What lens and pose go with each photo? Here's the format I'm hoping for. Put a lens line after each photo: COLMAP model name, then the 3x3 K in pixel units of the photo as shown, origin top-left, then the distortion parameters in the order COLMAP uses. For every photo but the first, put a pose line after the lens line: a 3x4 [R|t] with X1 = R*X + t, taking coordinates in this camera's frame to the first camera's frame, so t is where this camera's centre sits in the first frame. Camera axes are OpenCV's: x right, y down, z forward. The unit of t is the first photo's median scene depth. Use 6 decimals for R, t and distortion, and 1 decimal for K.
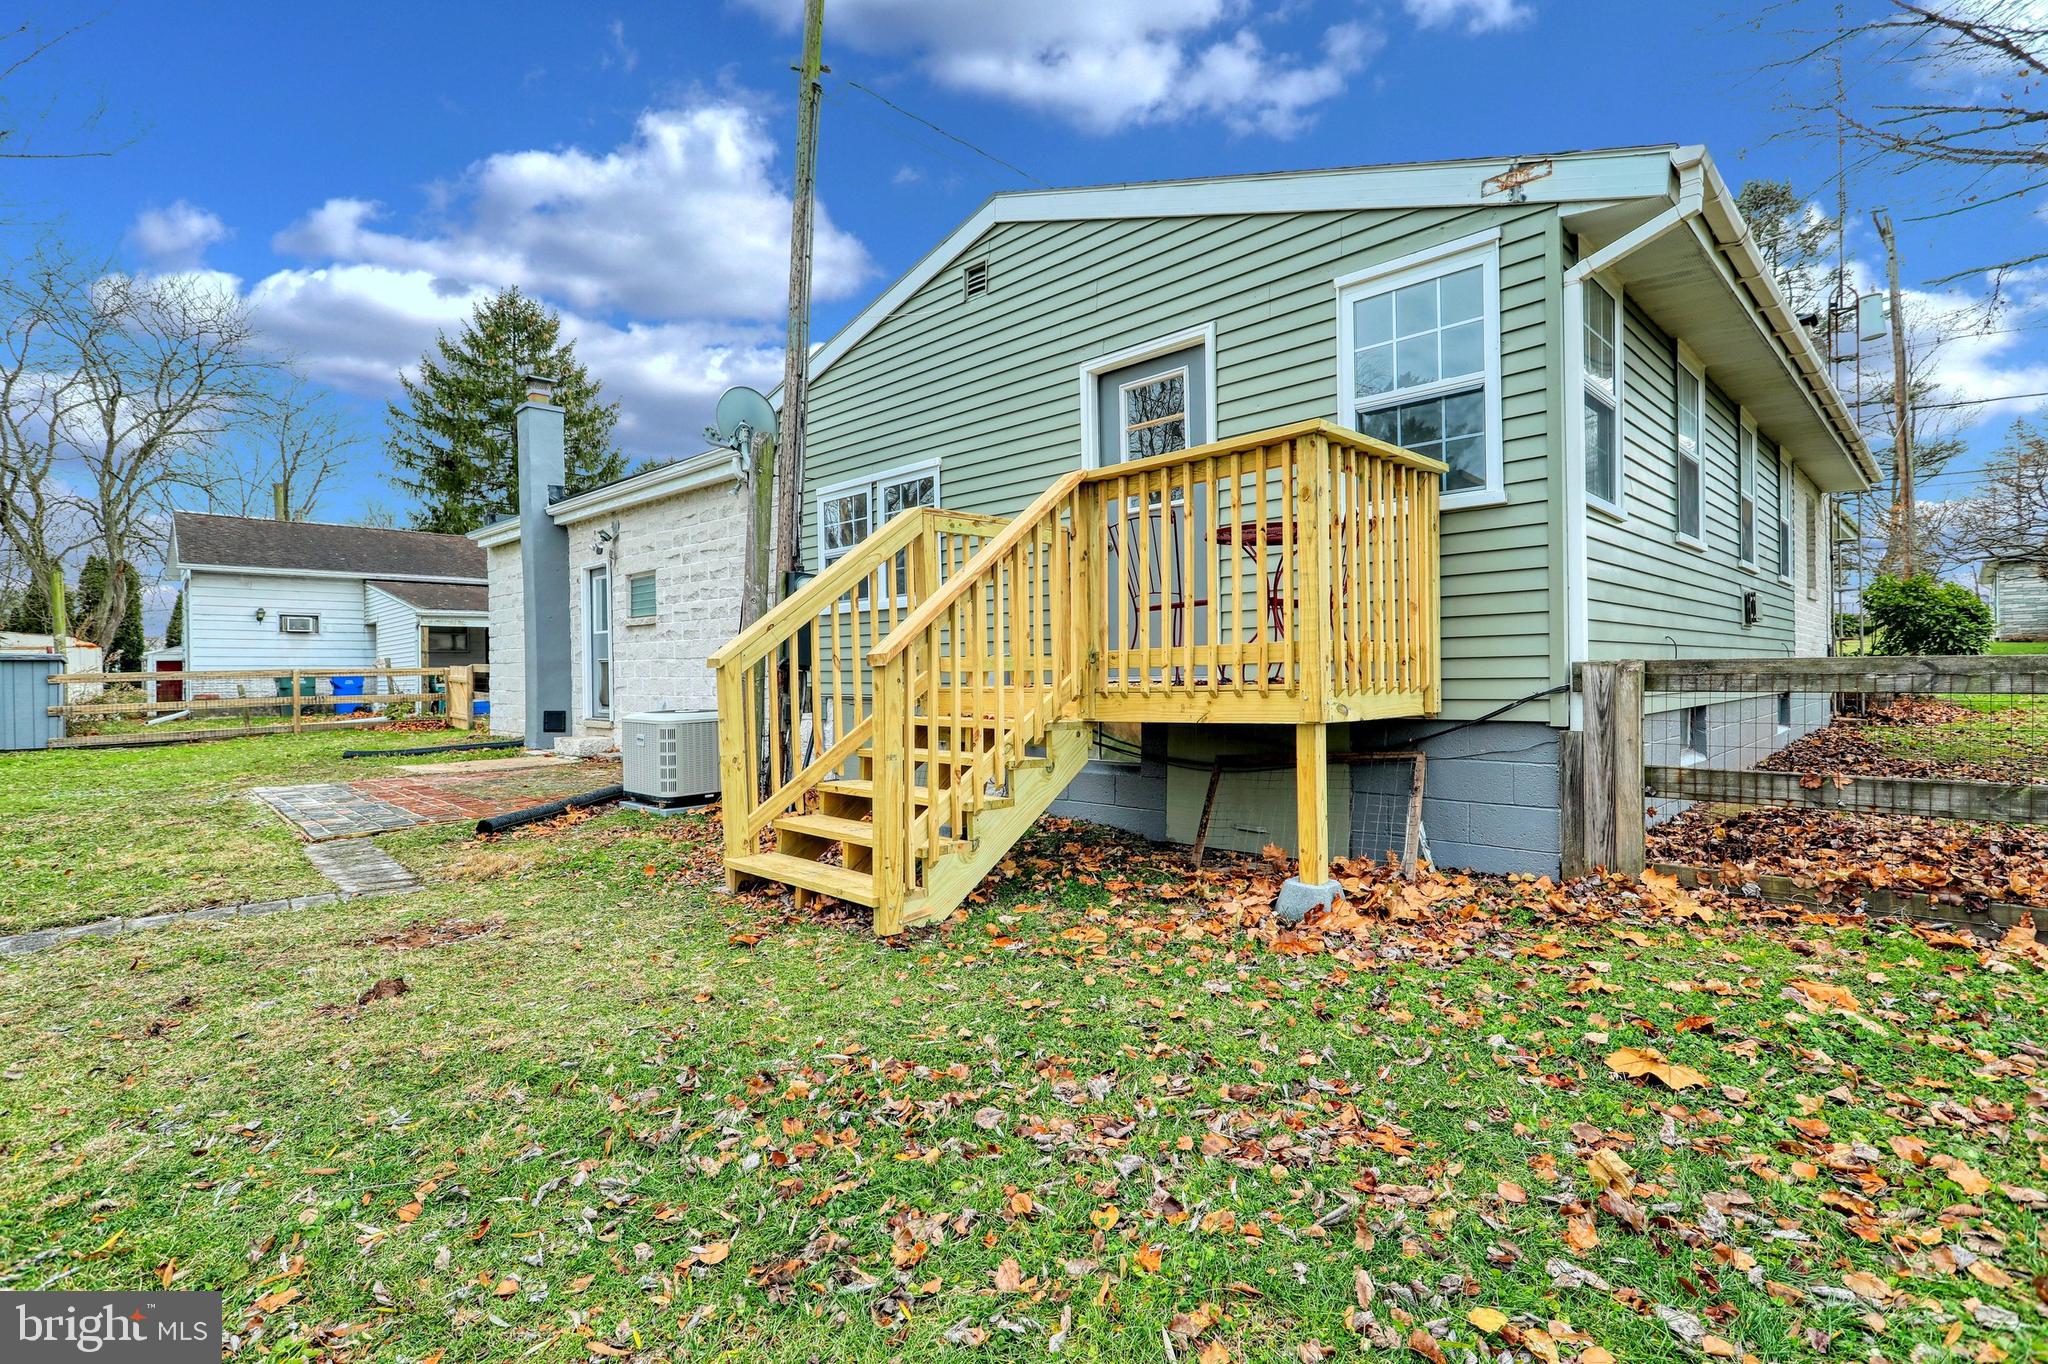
lens RADIAL K [[968.3, 0, 1024.0], [0, 968.3, 682.0], [0, 0, 1]] dist [0.001102, 0.000155]
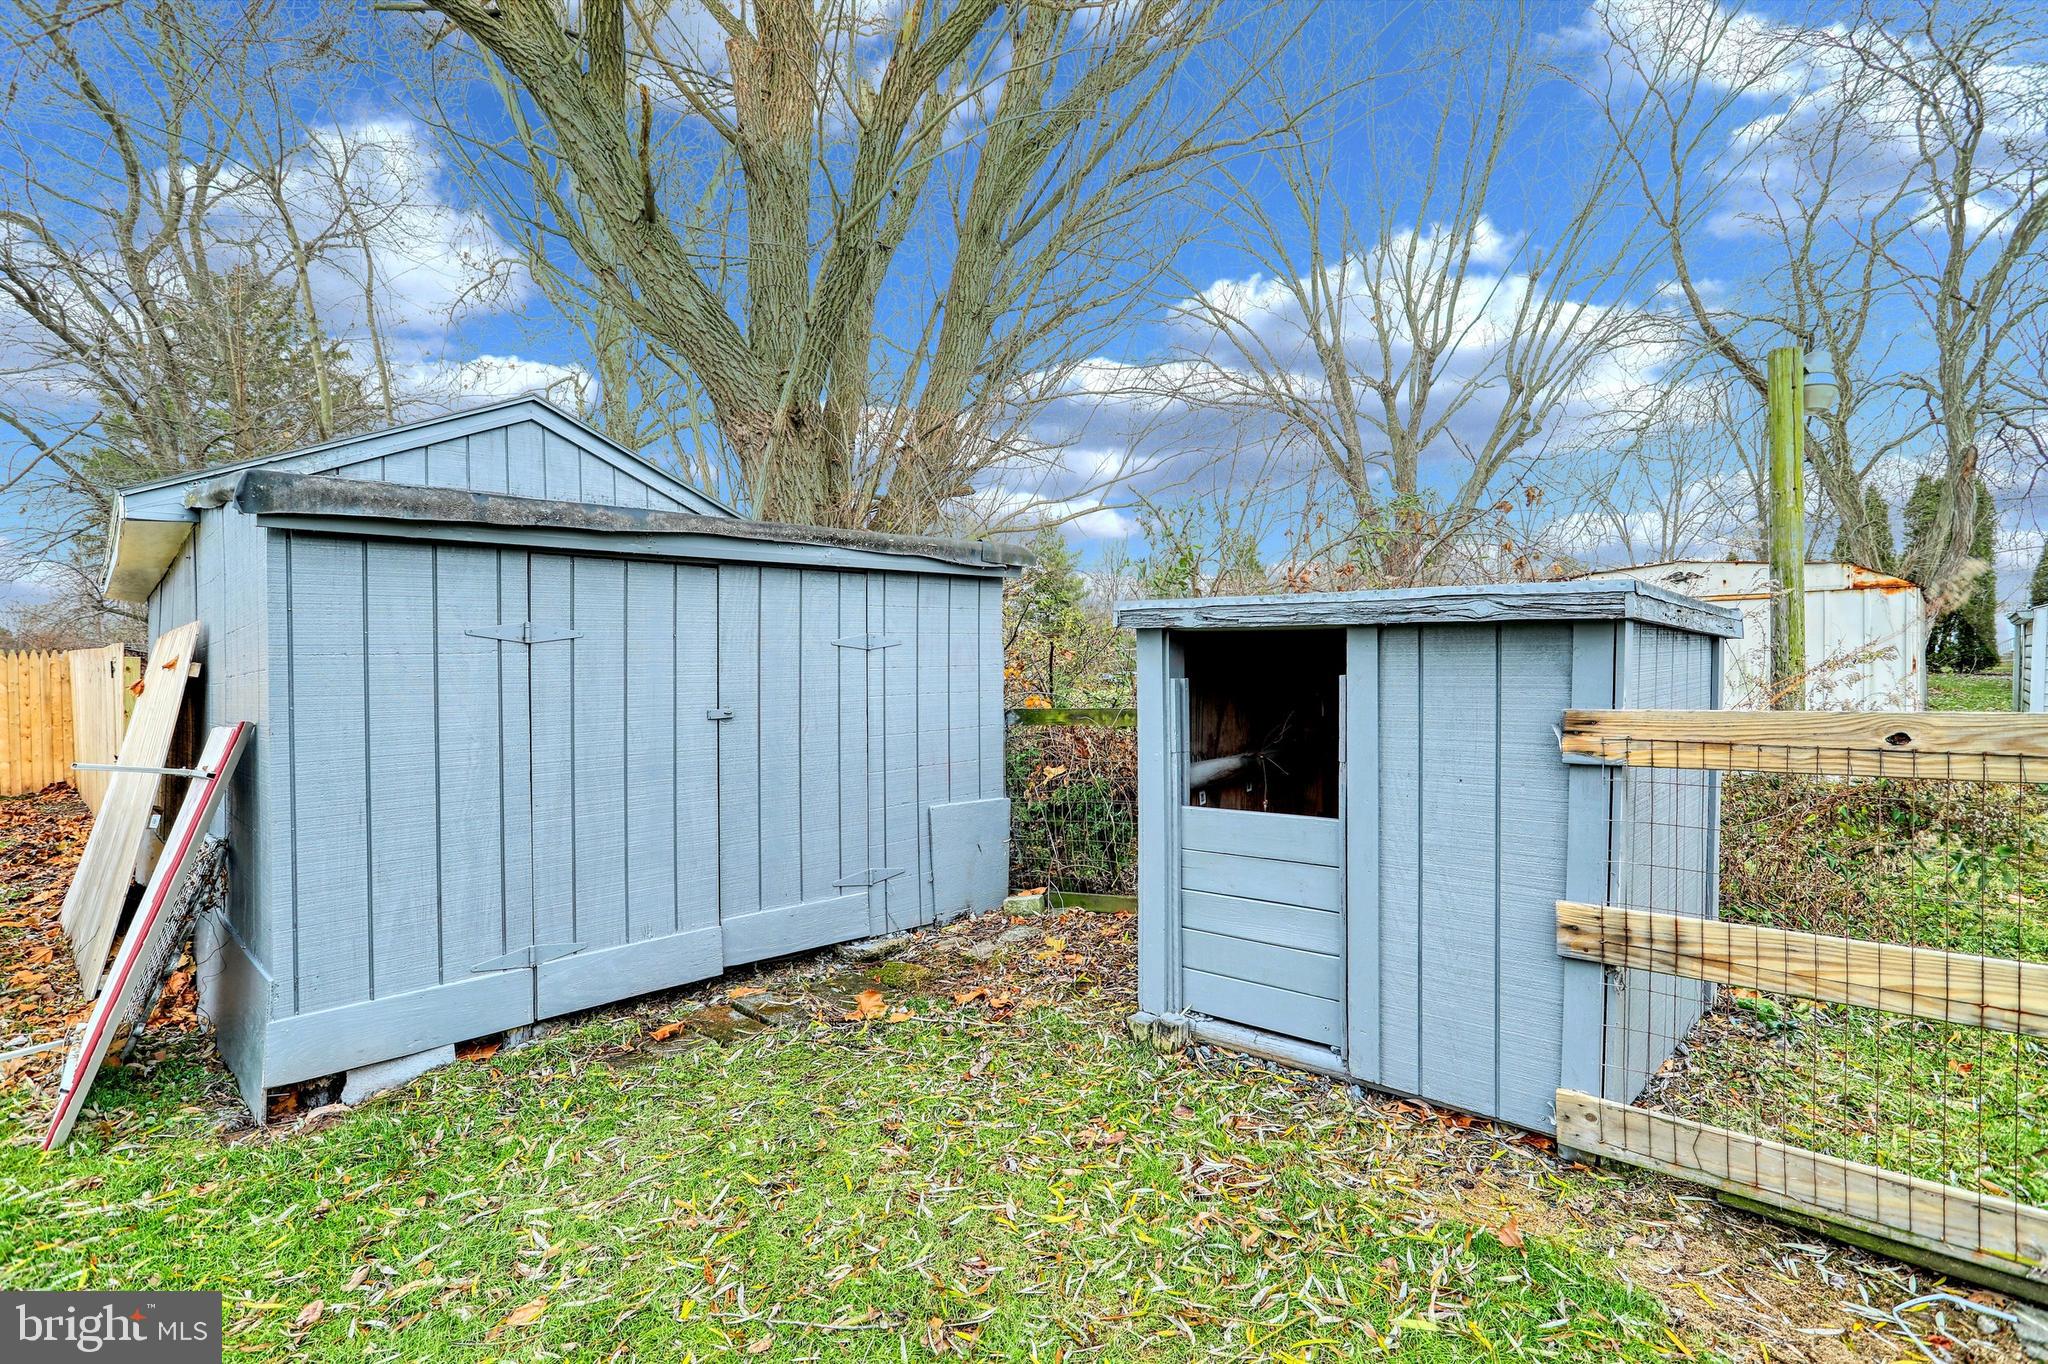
lens RADIAL K [[968.3, 0, 1024.0], [0, 968.3, 682.0], [0, 0, 1]] dist [0.001102, 0.000155]
pose [[0.055027, 0.028921, -0.998066, -0.364037], [-0.006467, 0.999570, 0.028608, 0.003299], [0.998464, 0.004881, 0.055190, 0.387921]]
